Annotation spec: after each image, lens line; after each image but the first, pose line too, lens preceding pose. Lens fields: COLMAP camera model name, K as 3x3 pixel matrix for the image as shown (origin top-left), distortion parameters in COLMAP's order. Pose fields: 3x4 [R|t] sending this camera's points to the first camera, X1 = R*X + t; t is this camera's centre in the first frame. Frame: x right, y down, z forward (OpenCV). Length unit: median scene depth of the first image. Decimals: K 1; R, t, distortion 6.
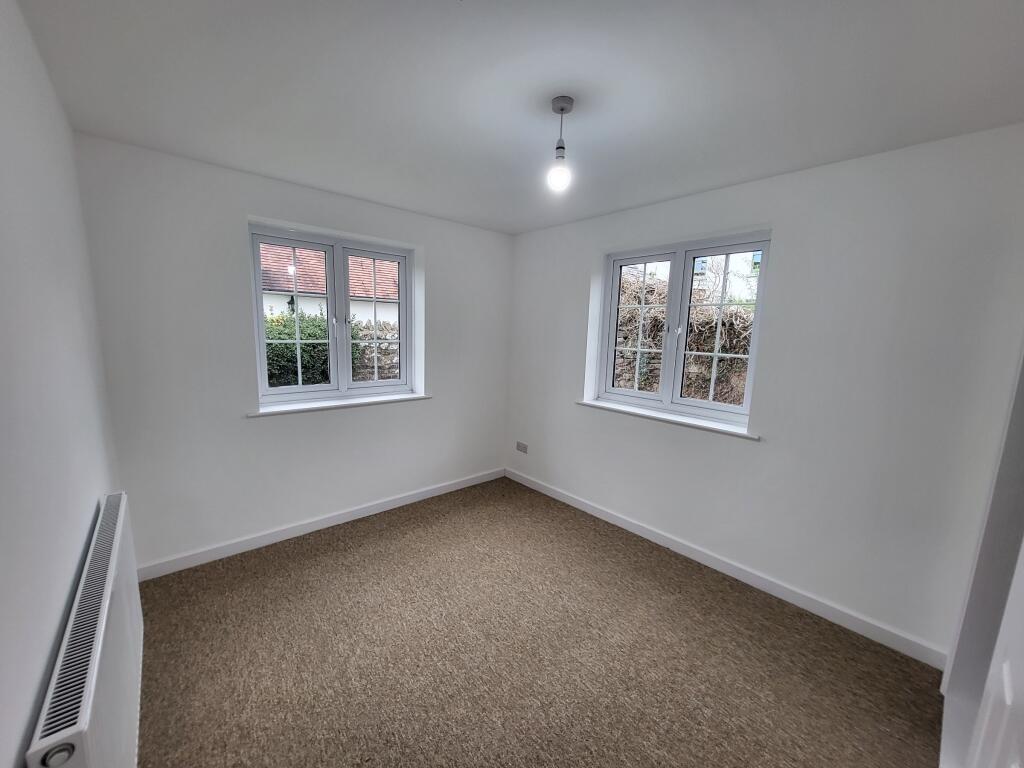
lens RADIAL K [[404.5, 0, 514.9], [0, 404.5, 384.7], [0, 0, 1]] dist [0.003230, 0.000359]
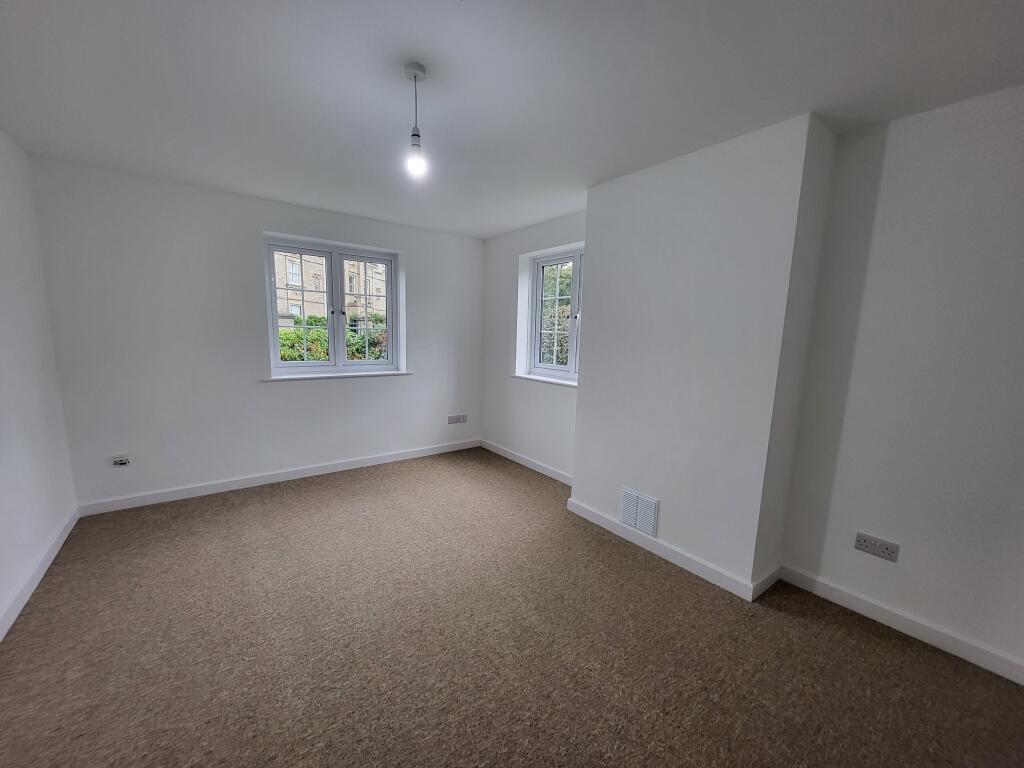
lens RADIAL K [[404.5, 0, 513.6], [0, 404.5, 378.8], [0, 0, 1]] dist [0.003230, 0.000359]
pose [[0.996884, 0.012937, -0.077808, 0.255982], [-0.013021, 0.999915, -0.000570, 0.055347], [0.077794, 0.001581, 0.996968, -0.257979]]
